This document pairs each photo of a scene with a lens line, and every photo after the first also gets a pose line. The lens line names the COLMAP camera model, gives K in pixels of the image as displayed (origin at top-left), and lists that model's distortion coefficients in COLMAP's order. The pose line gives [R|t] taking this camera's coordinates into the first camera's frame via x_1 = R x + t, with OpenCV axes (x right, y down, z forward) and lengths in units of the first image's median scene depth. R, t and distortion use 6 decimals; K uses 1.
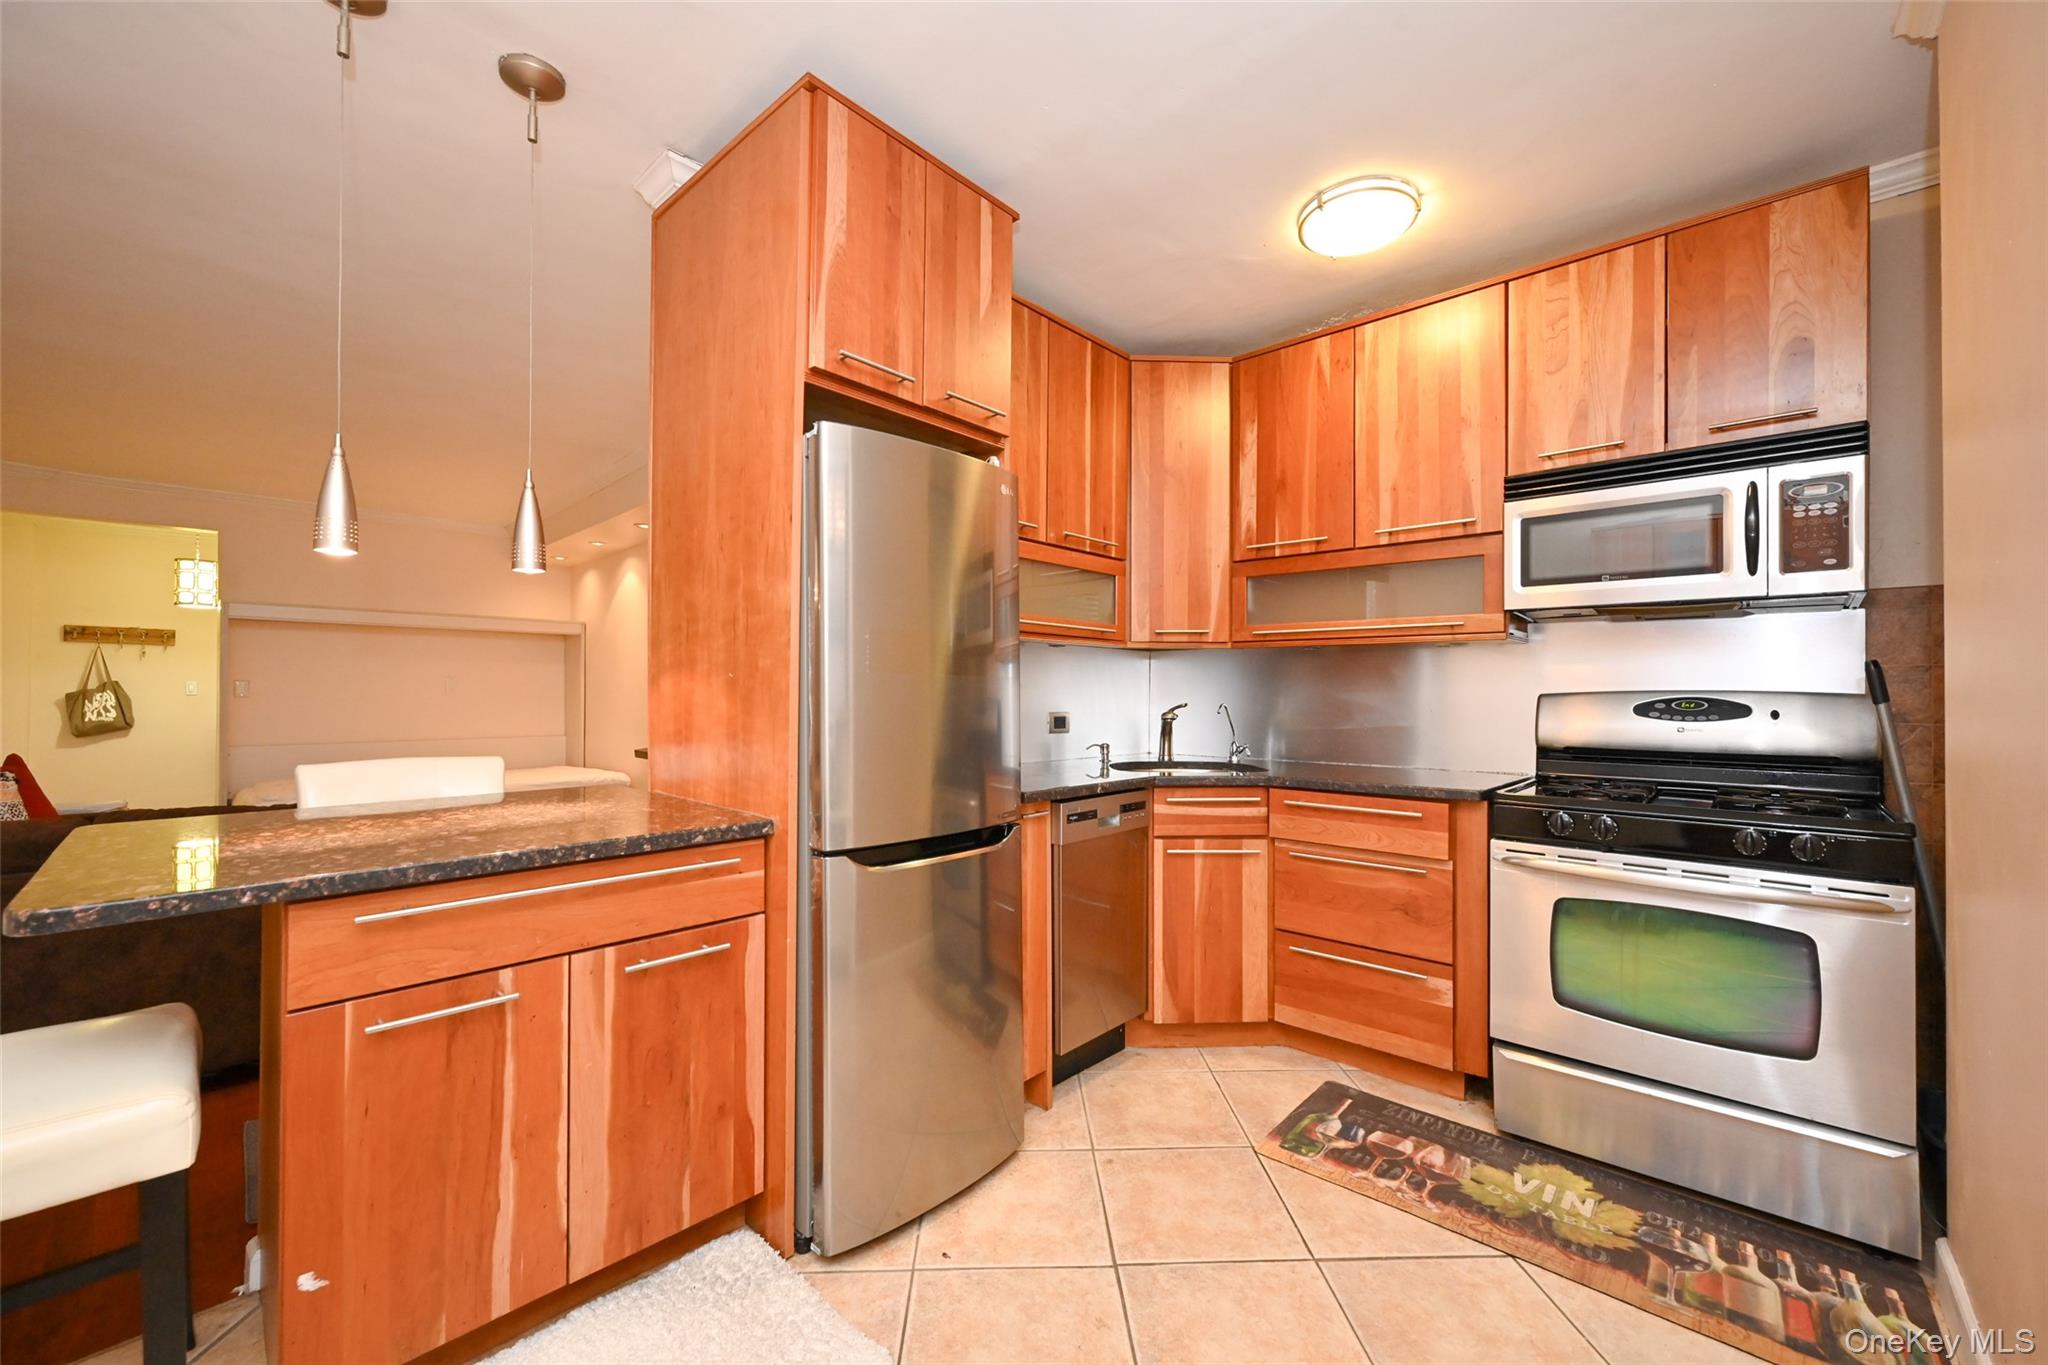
lens RADIAL K [[796.2, 0, 1016.6], [0, 796.2, 681.9], [0, 0, 1]] dist [-0.006163, -0.000152]
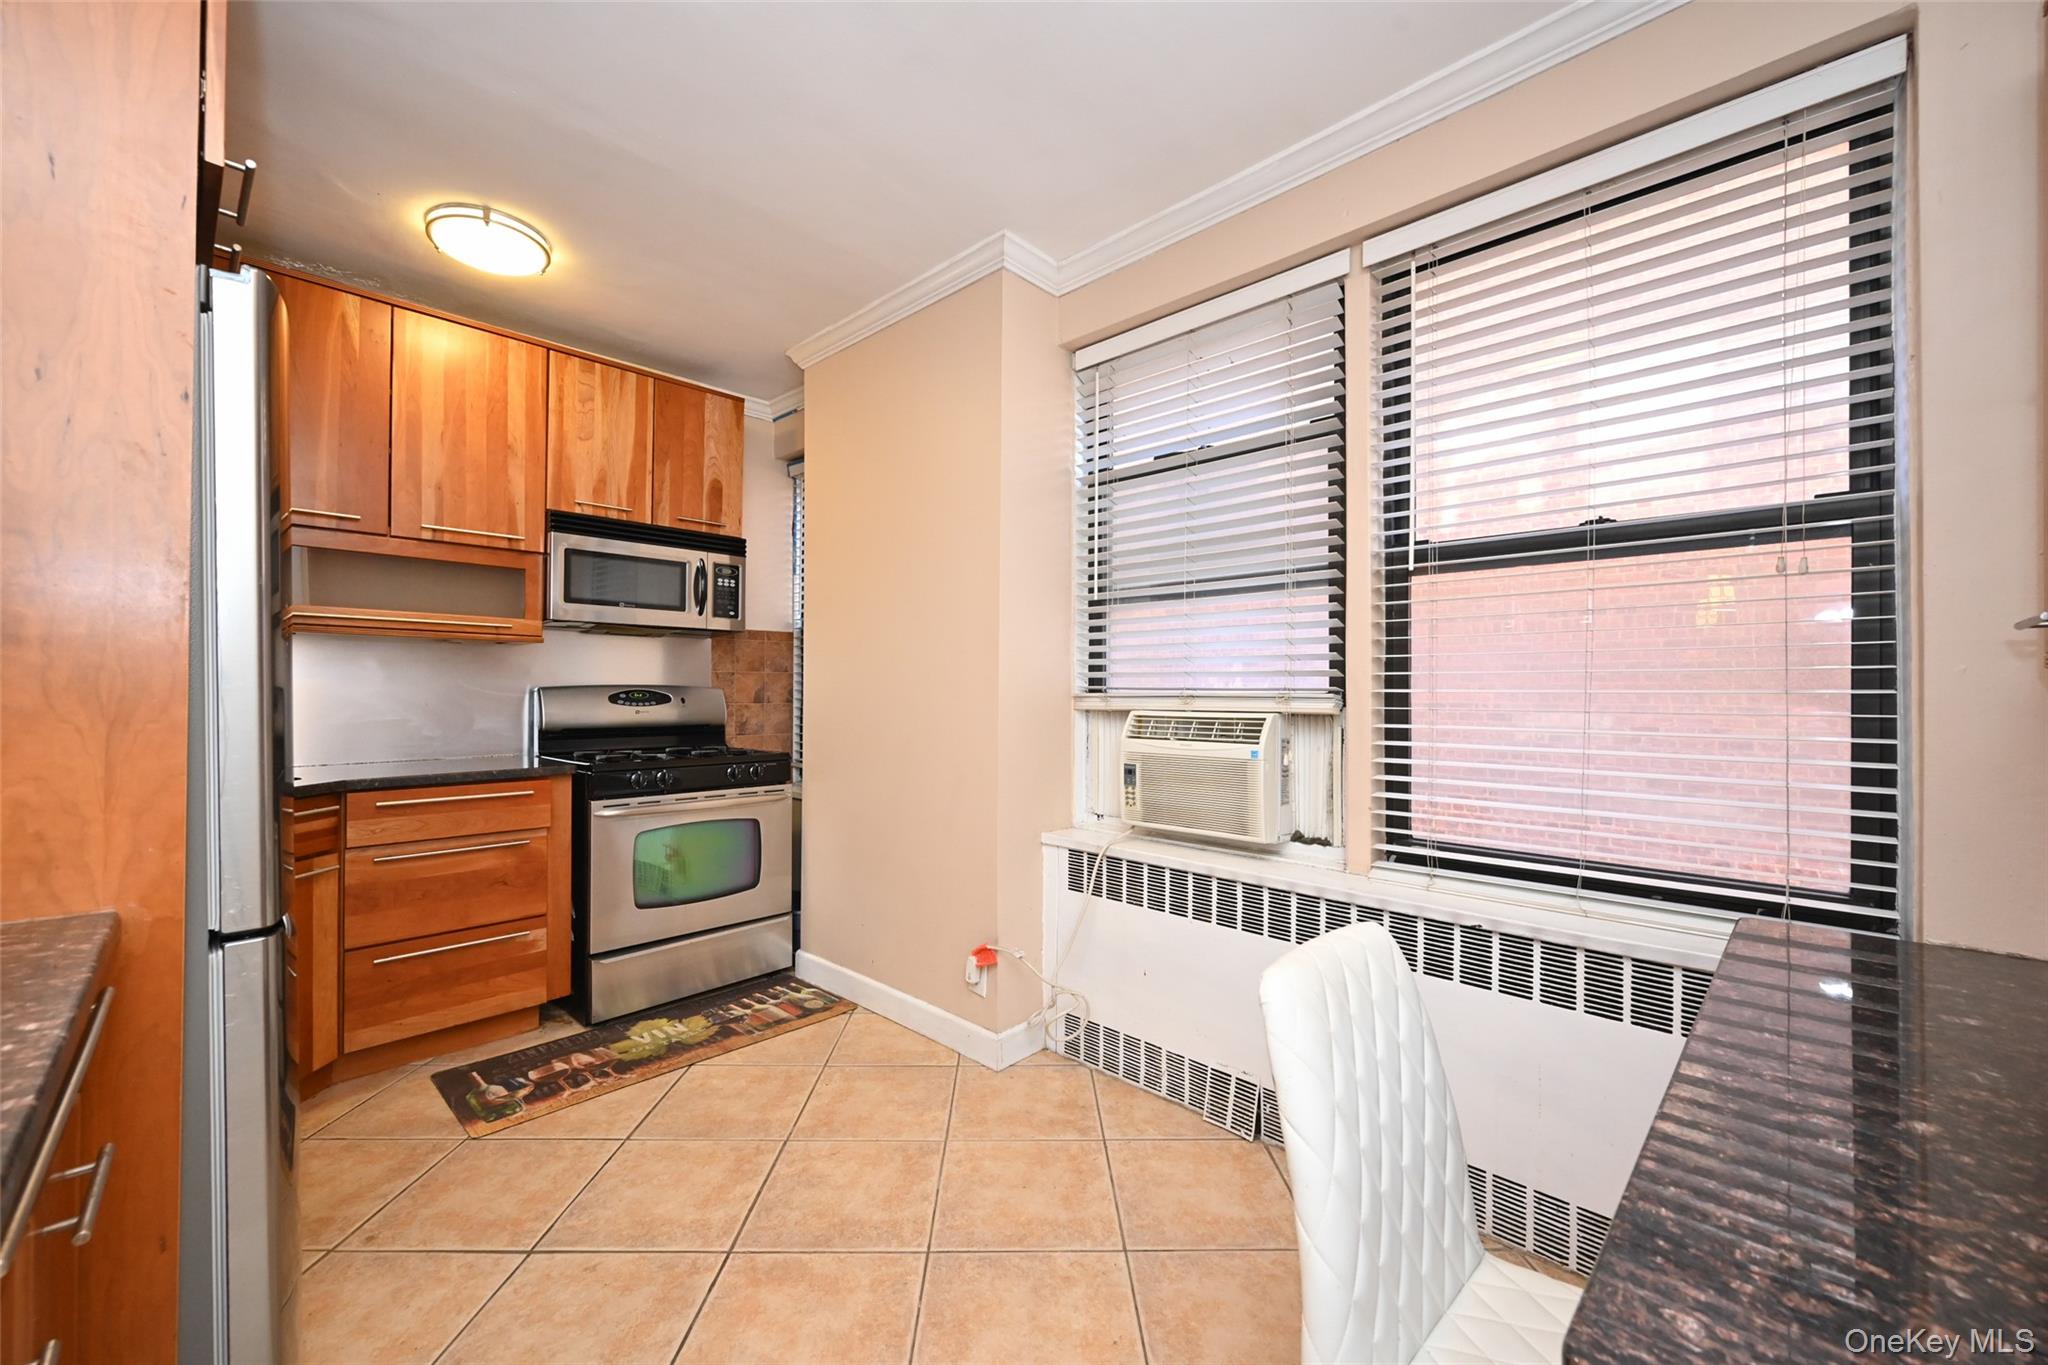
lens RADIAL K [[796.2, 0, 1023.7], [0, 796.2, 685.7], [0, 0, 1]] dist [-0.006163, -0.000152]
pose [[0.018916, 0.003758, 0.999814, -0.724696], [-0.015981, 0.999866, -0.003456, 0.005358], [-0.999693, -0.015912, 0.018973, 0.300081]]
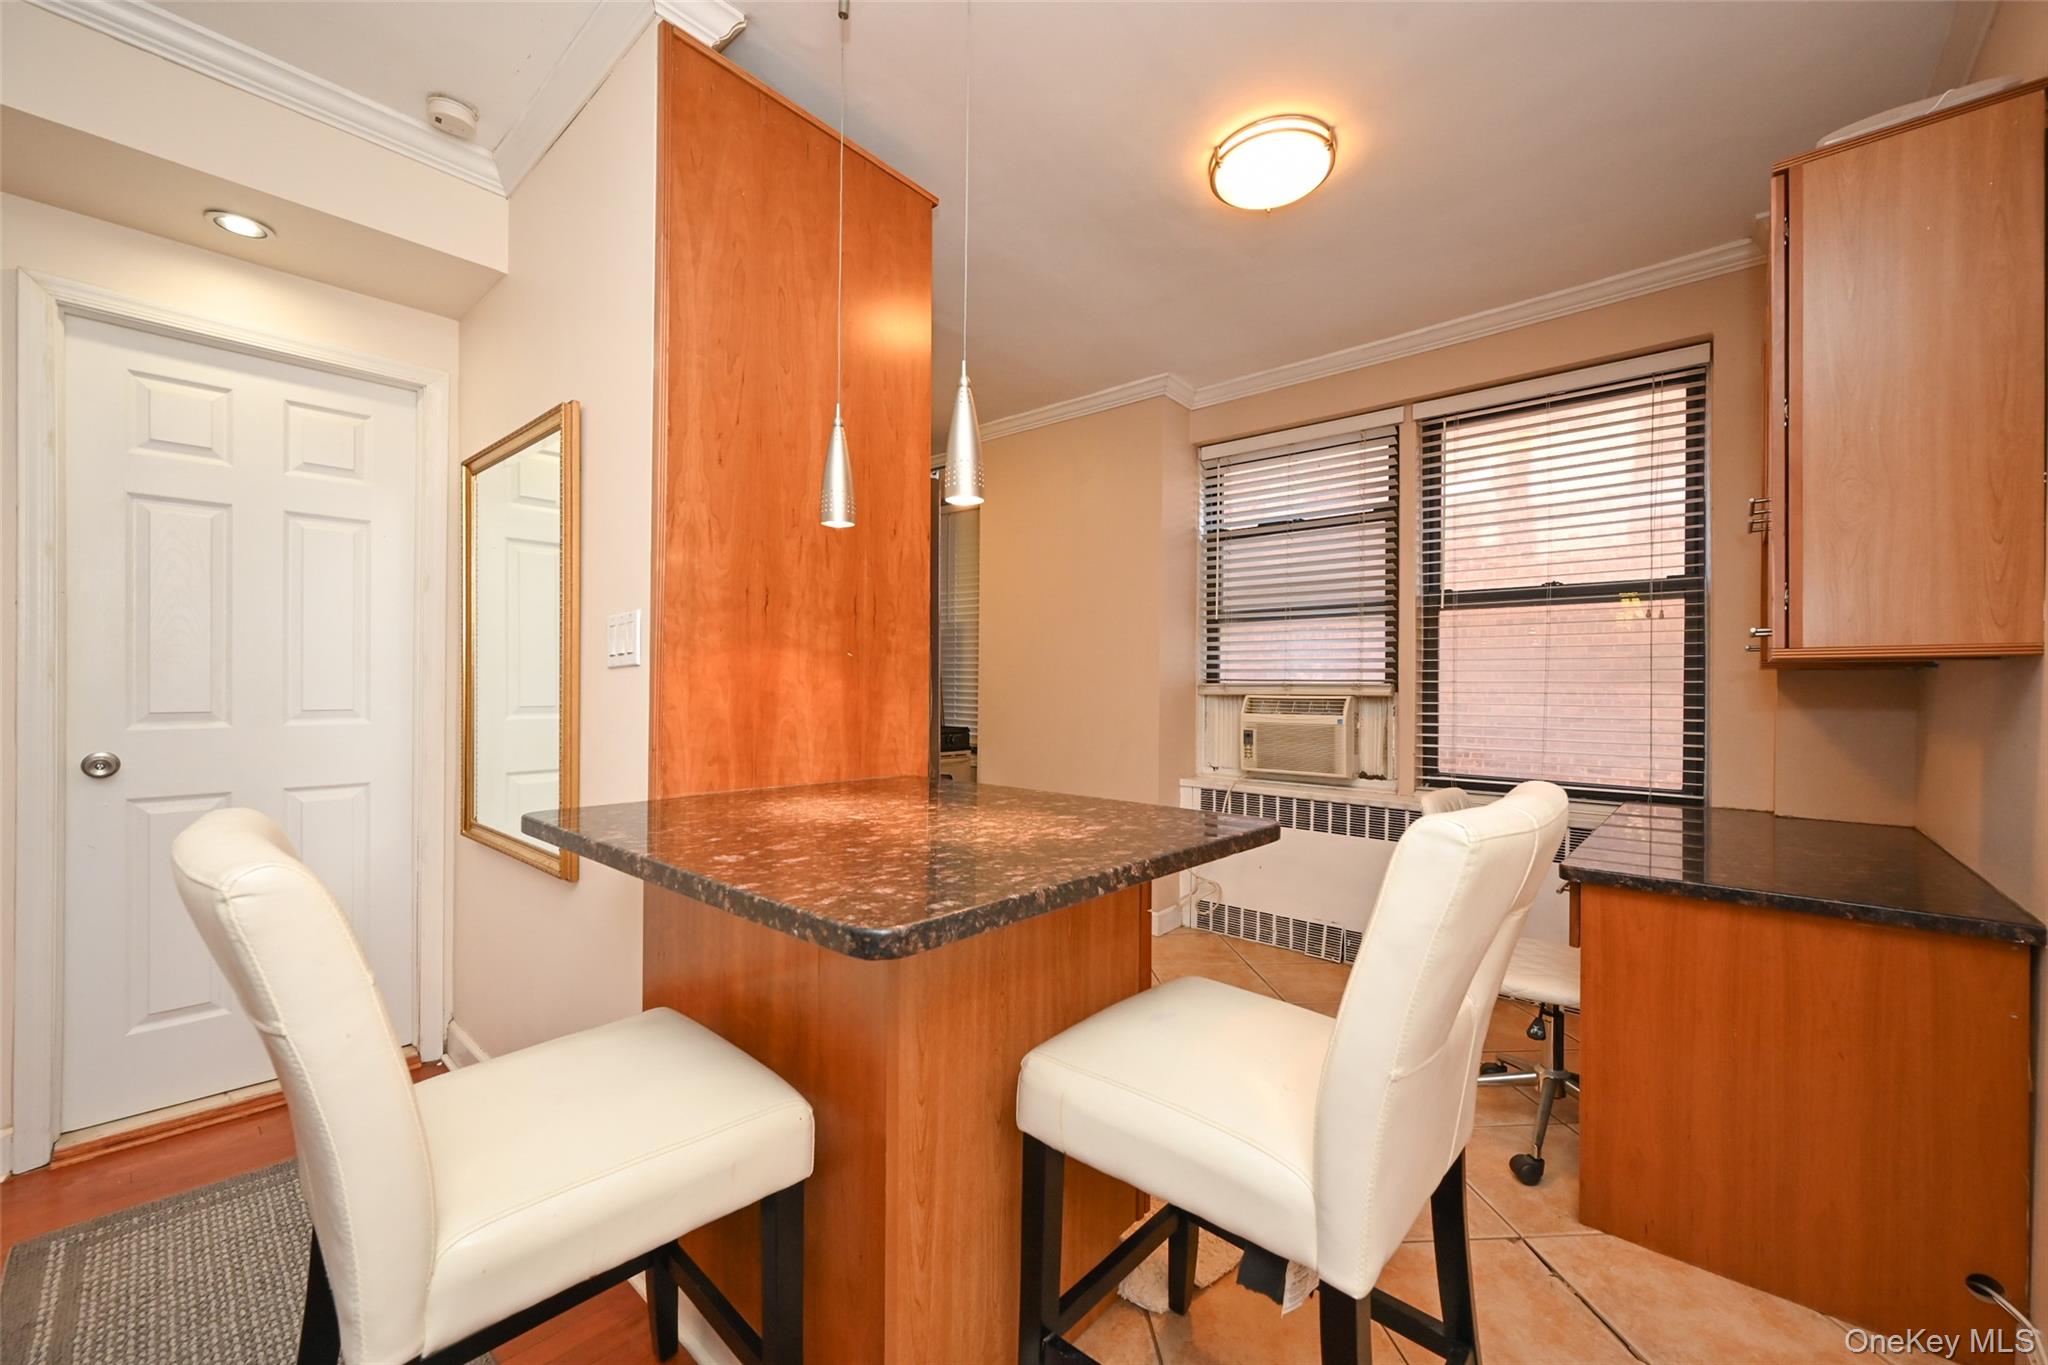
lens RADIAL K [[796.2, 0, 1017.4], [0, 796.2, 688.1], [0, 0, 1]] dist [-0.006163, -0.000152]
pose [[-0.048443, -0.007545, 0.998797, -1.650607], [-0.017033, 0.999832, 0.006727, 0.026069], [-0.998681, -0.016687, -0.048564, 1.061728]]
